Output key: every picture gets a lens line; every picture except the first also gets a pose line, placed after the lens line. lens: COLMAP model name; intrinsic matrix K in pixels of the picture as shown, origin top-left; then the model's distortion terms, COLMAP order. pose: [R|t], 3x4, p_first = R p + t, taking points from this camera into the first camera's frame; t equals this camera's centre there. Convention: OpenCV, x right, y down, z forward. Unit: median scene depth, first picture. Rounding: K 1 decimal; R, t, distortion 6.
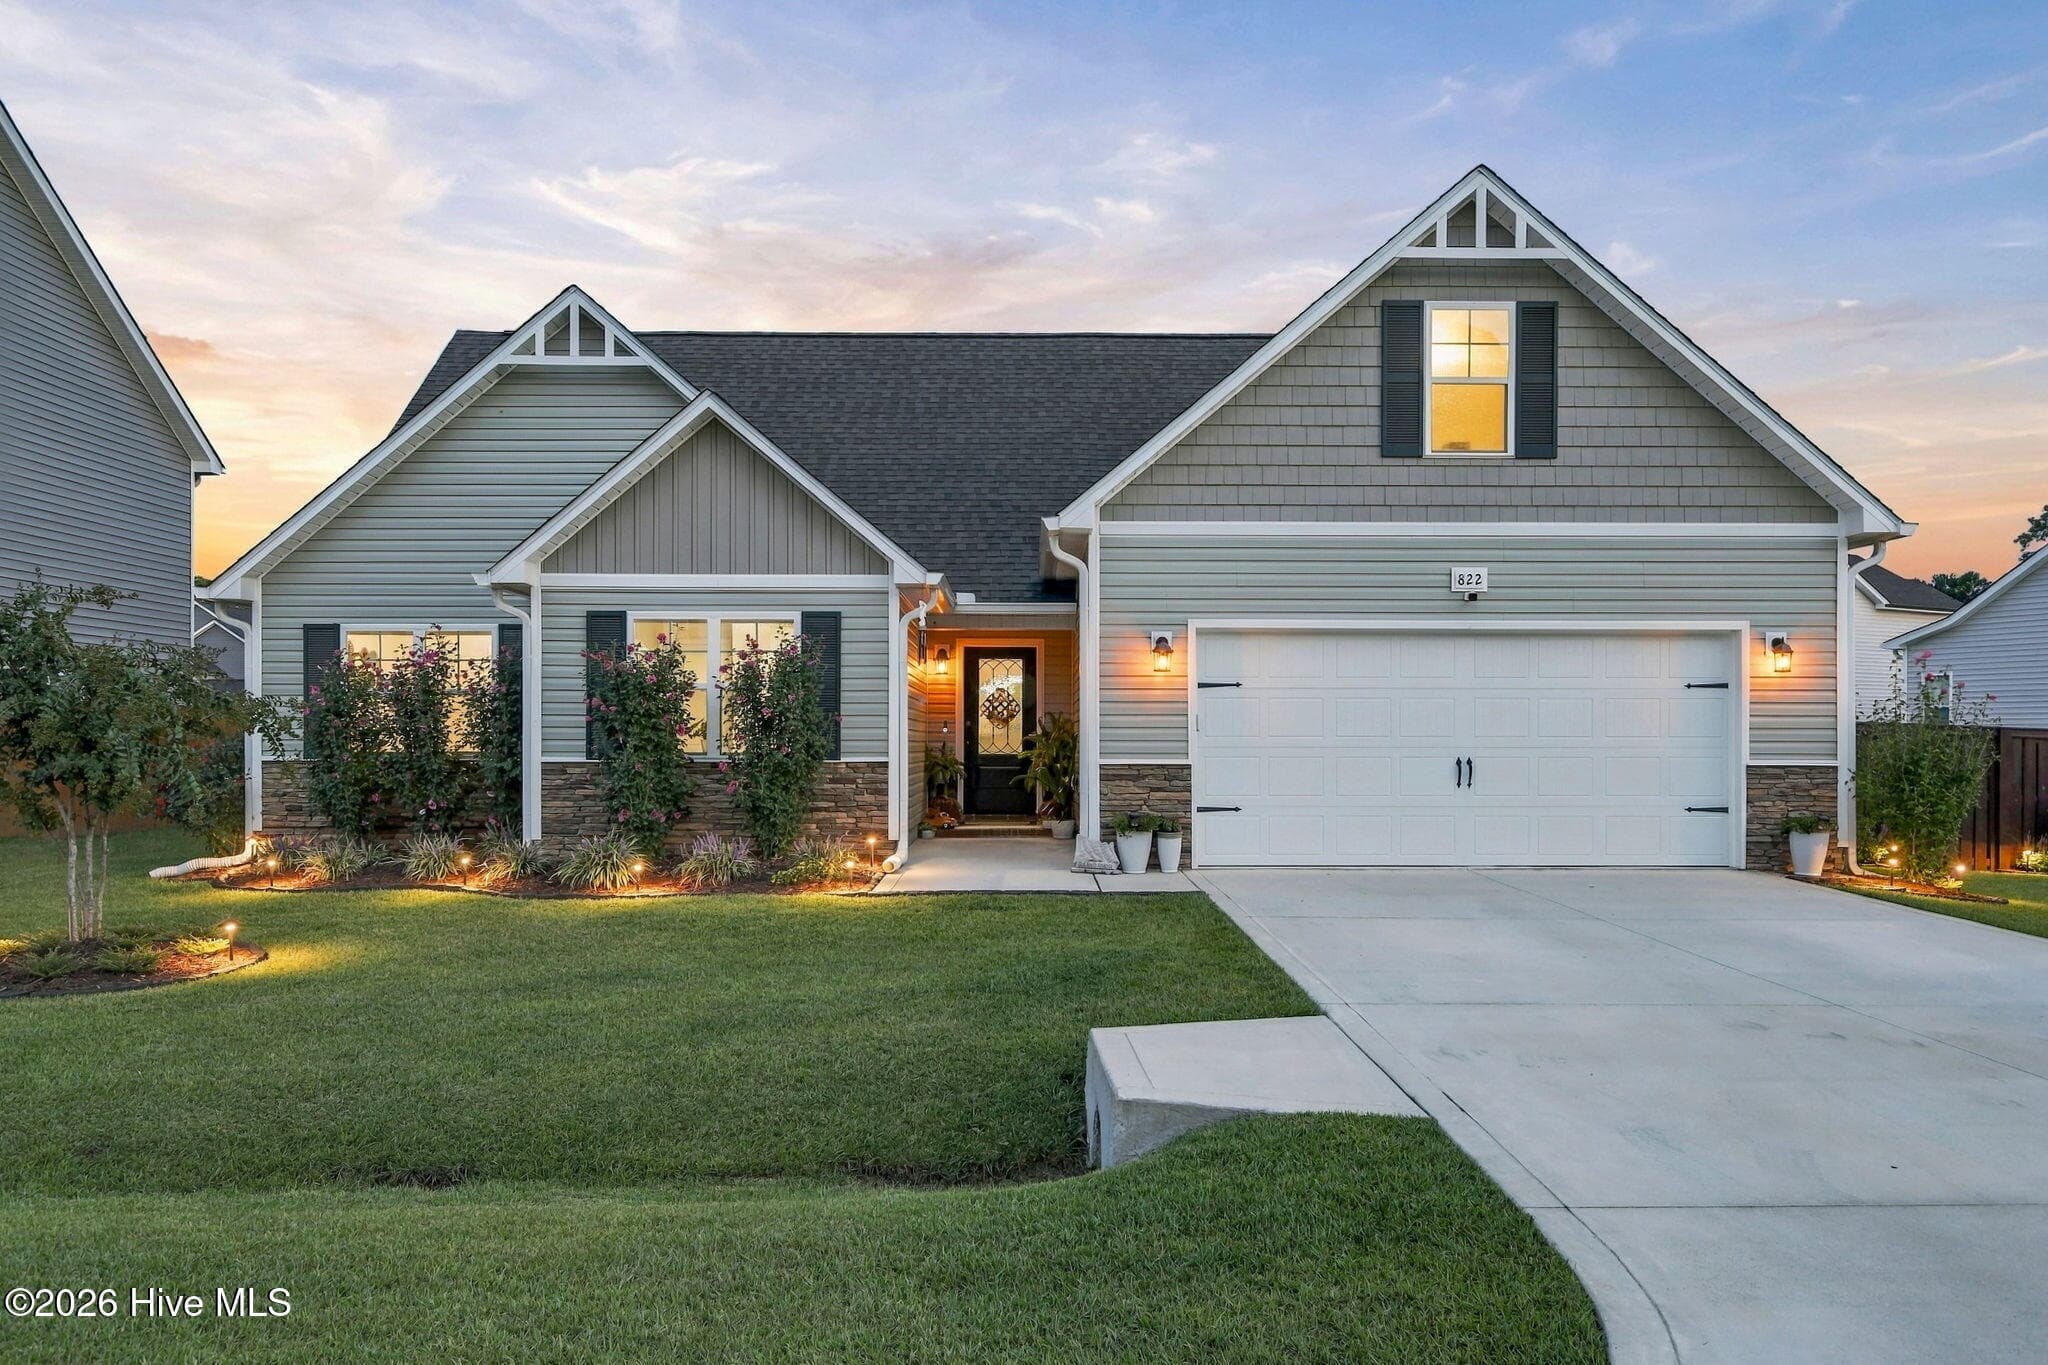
lens RADIAL K [[1524.9, 0, 1023.5], [0, 1524.9, 740.8], [0, 0, 1]] dist [-0.000339, -0.001100]
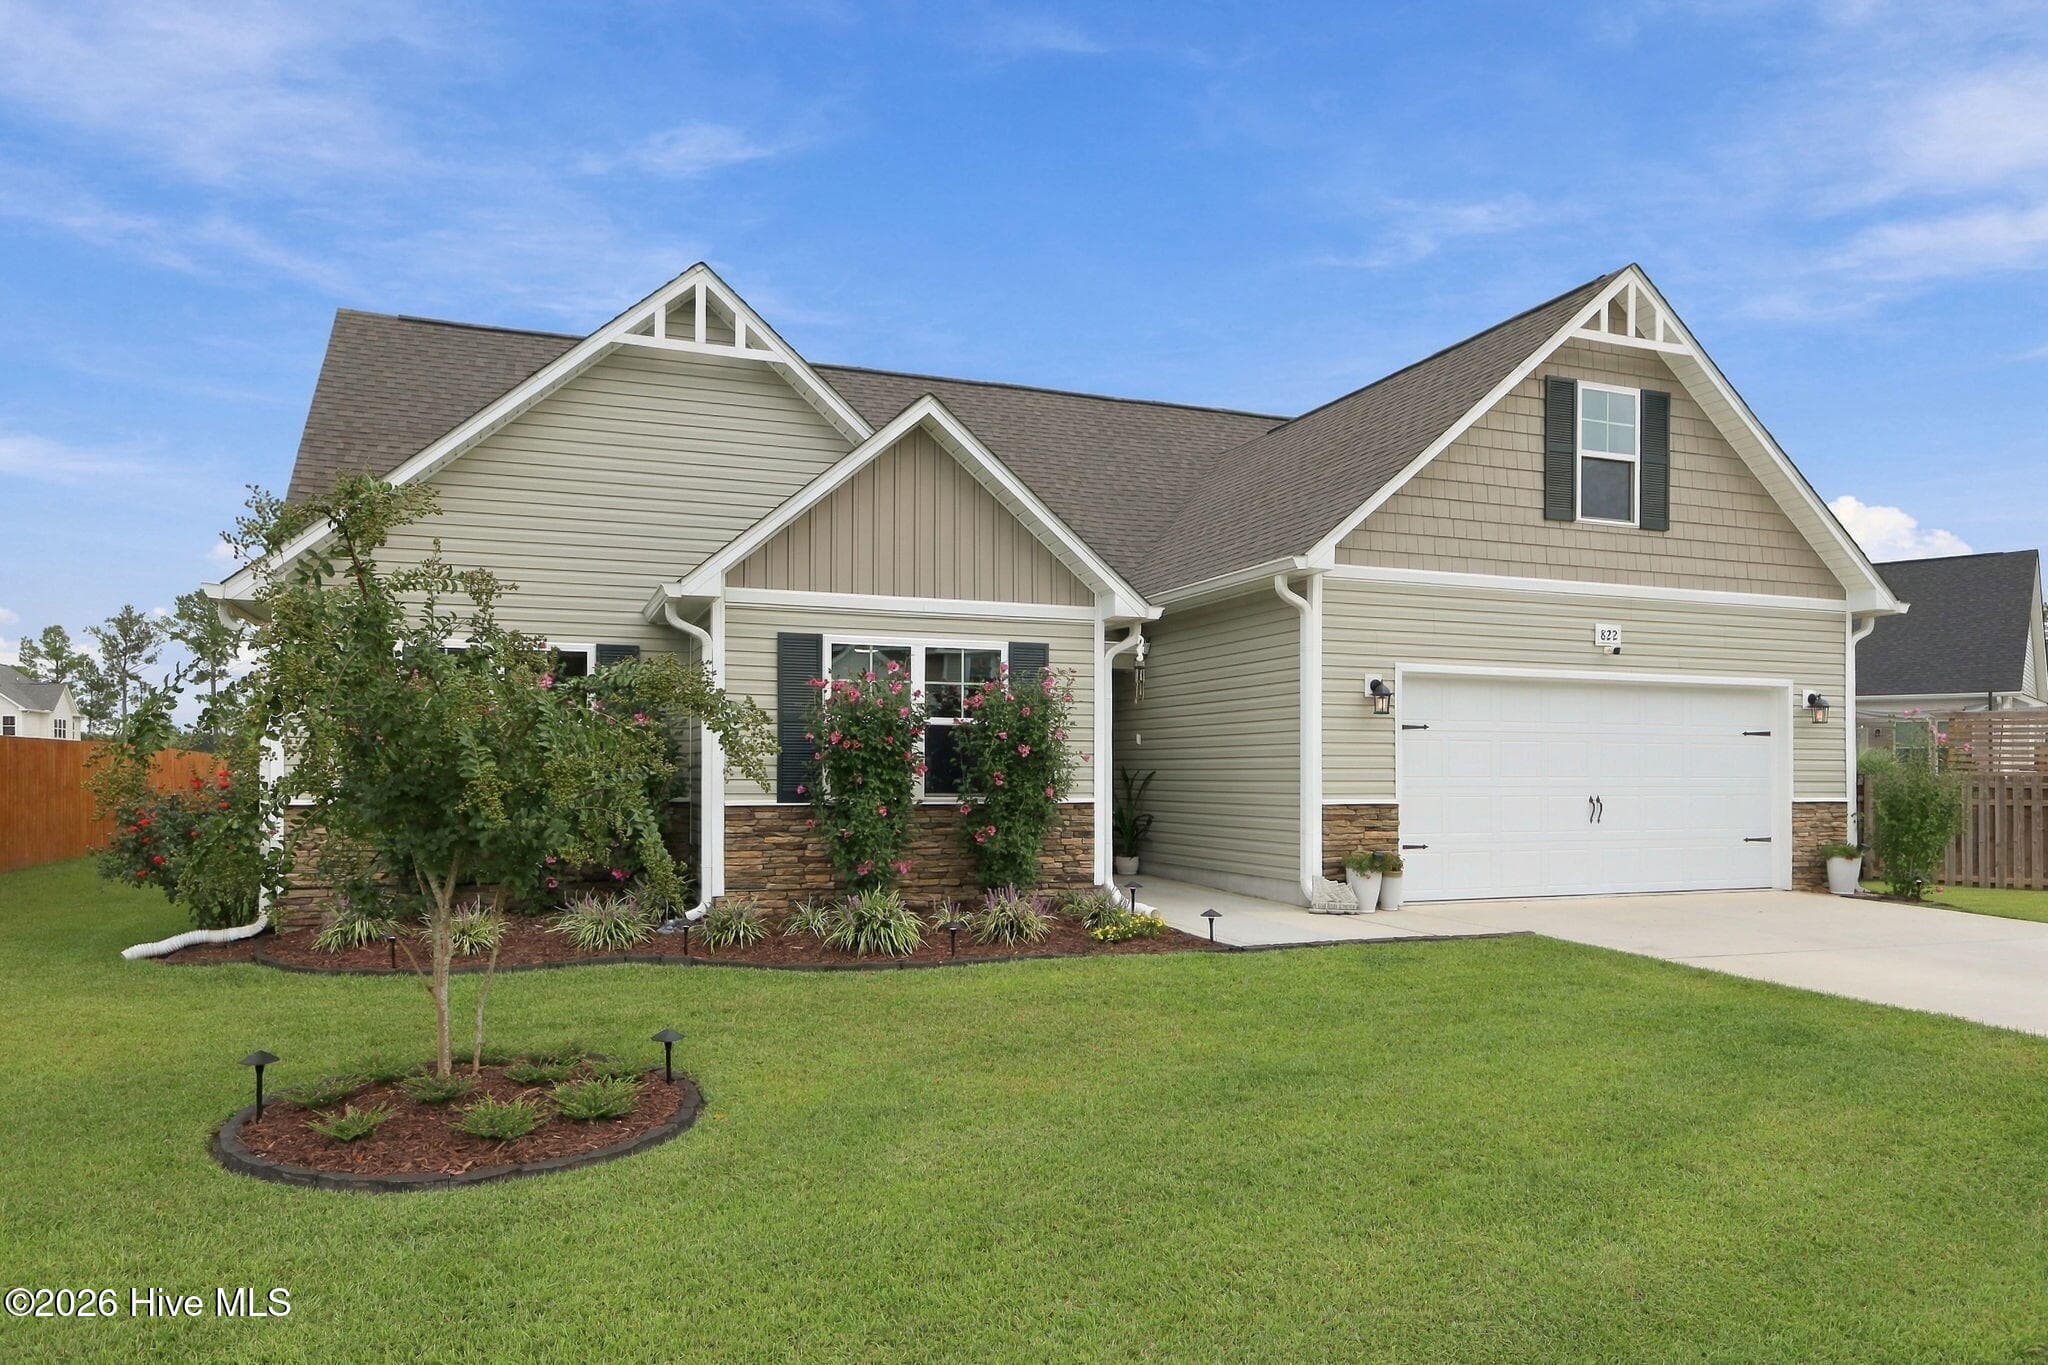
lens RADIAL K [[1319.9, 0, 1030.4], [0, 1319.9, 758.8], [0, 0, 1]] dist [-0.005718, 0.000397]
pose [[0.936655, 0.005043, 0.350216, -0.434187], [-0.002542, 0.999968, -0.007600, -0.007793], [-0.350243, 0.006228, 0.936638, 0.251108]]
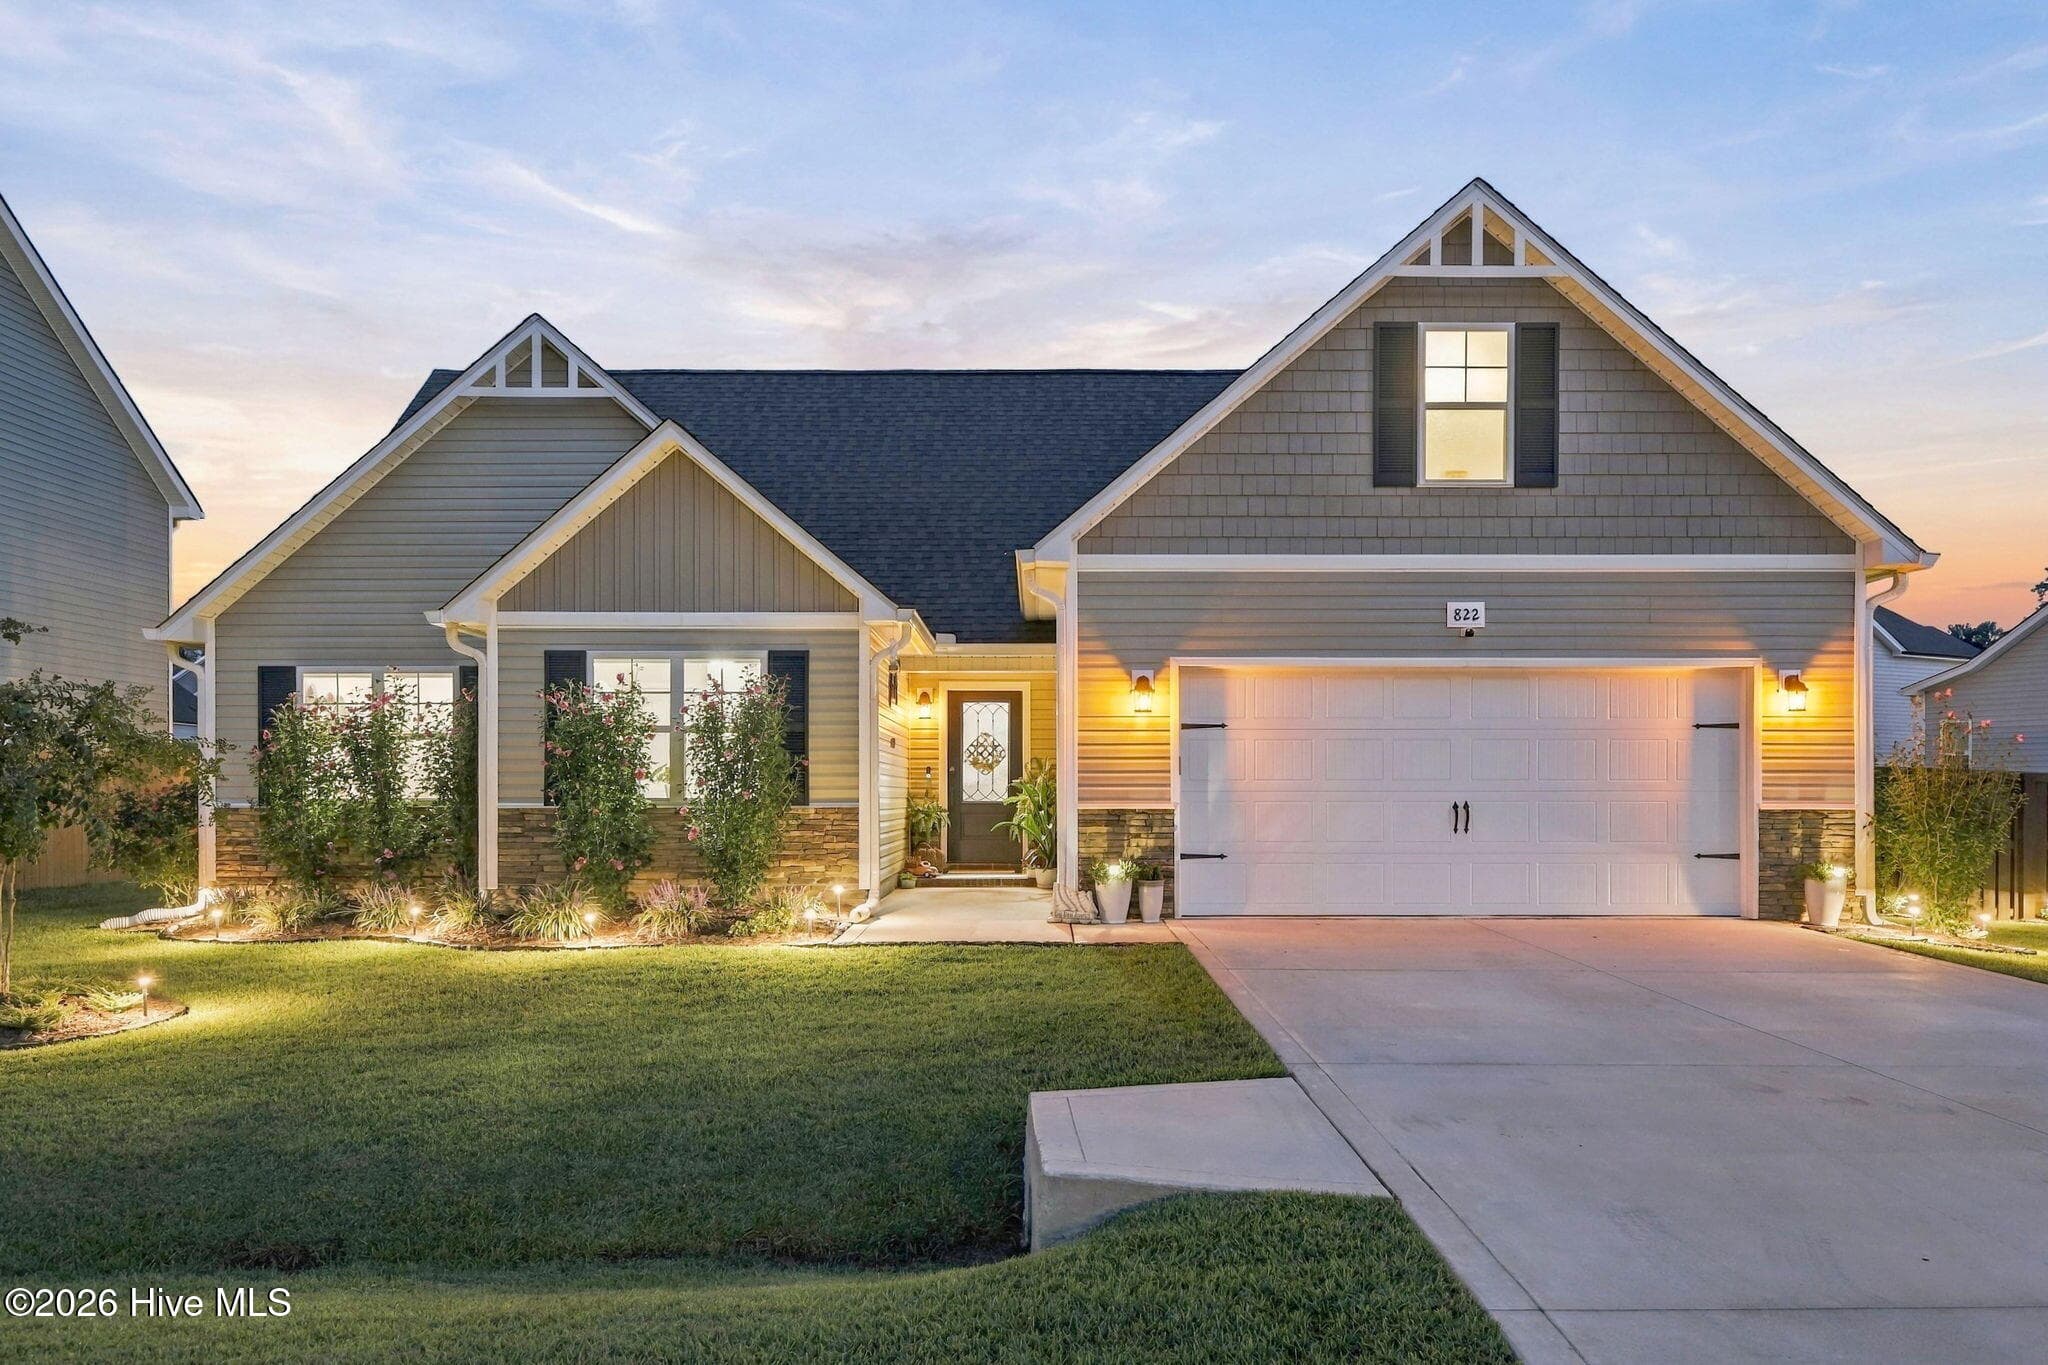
lens RADIAL K [[1518.6, 0, 1024.0], [0, 1518.6, 794.1], [0, 0, 1]] dist [0.002366, -0.001992]
pose [[0.999959, -0.001669, -0.008855, 0.024465], [0.001672, 0.999999, 0.000336, 0.005419], [0.008855, -0.000351, 0.999961, 0.048161]]
